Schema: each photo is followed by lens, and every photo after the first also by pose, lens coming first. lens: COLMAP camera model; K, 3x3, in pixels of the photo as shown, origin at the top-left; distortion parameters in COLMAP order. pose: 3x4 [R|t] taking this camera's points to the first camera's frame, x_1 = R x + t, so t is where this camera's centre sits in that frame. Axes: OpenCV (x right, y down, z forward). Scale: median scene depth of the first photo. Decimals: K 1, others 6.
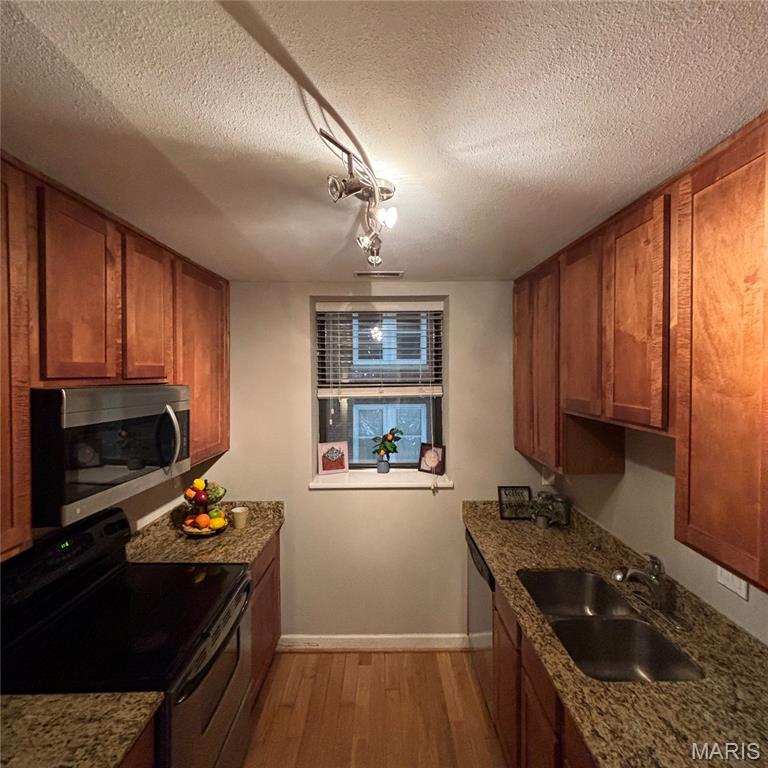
lens RADIAL K [[403.4, 0, 384.0], [0, 403.4, 384.0], [0, 0, 1]] dist [0.000178, 0.000126]
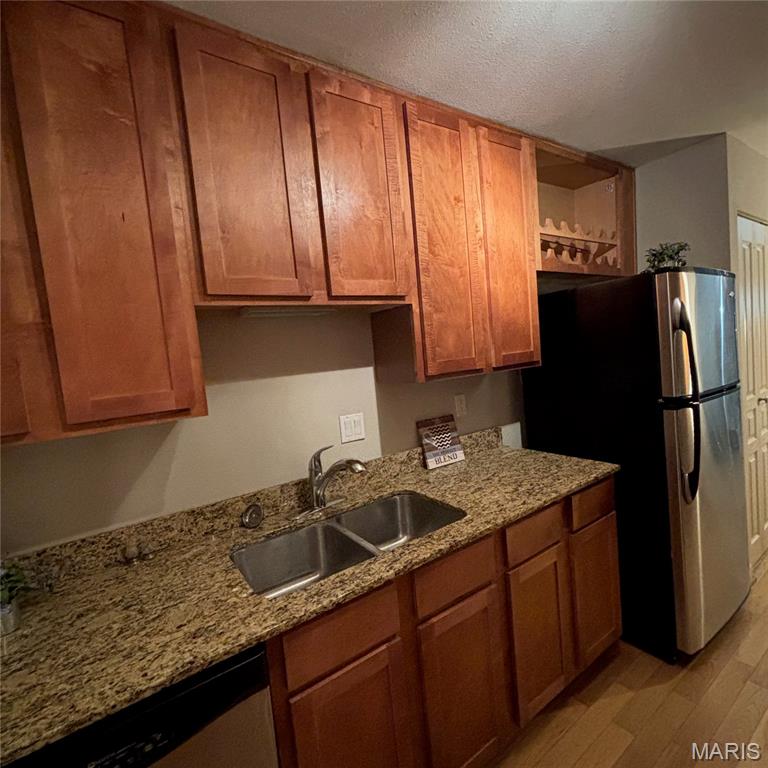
lens RADIAL K [[403.4, 0, 384.0], [0, 403.4, 384.0], [0, 0, 1]] dist [0.000178, 0.000126]
pose [[-0.555550, -0.009485, 0.831429, -0.260778], [0.119062, 0.988723, 0.090835, 0.234389], [-0.822914, 0.149455, -0.548156, 1.636241]]
